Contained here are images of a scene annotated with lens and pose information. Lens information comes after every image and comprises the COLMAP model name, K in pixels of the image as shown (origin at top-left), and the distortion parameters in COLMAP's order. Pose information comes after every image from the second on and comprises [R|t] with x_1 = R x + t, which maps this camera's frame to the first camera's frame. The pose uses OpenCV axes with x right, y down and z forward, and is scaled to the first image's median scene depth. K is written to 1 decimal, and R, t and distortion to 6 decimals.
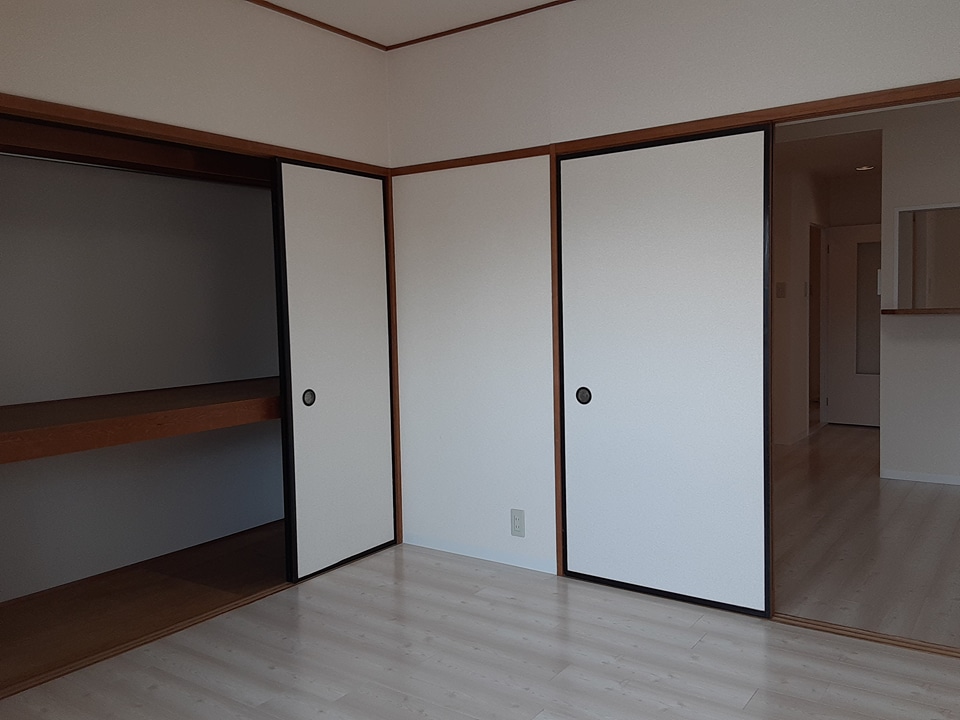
lens RADIAL K [[802.7, 0, 480.0], [0, 802.7, 360.0], [0, 0, 1]] dist [0.116435, -0.176469]
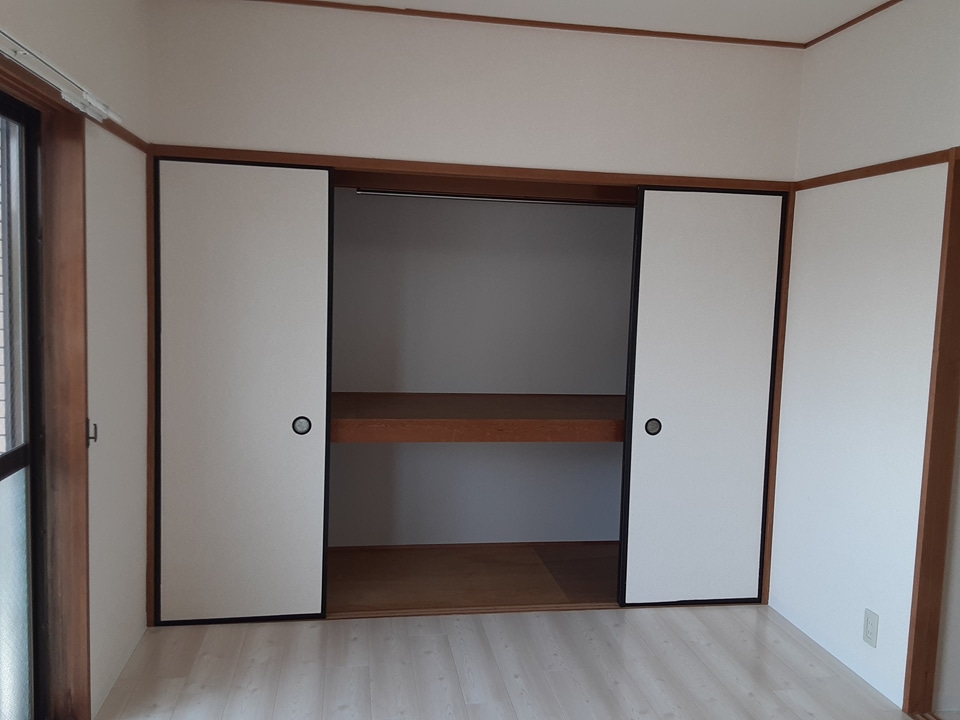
lens RADIAL K [[792.7, 0, 480.0], [0, 792.7, 360.0], [0, 0, 1]] dist [0.119101, -0.170610]
pose [[0.699097, 0.109214, -0.706637, 0.321545], [-0.094503, 0.993710, 0.060087, -0.073604], [0.708754, 0.024772, 0.705020, 0.164504]]
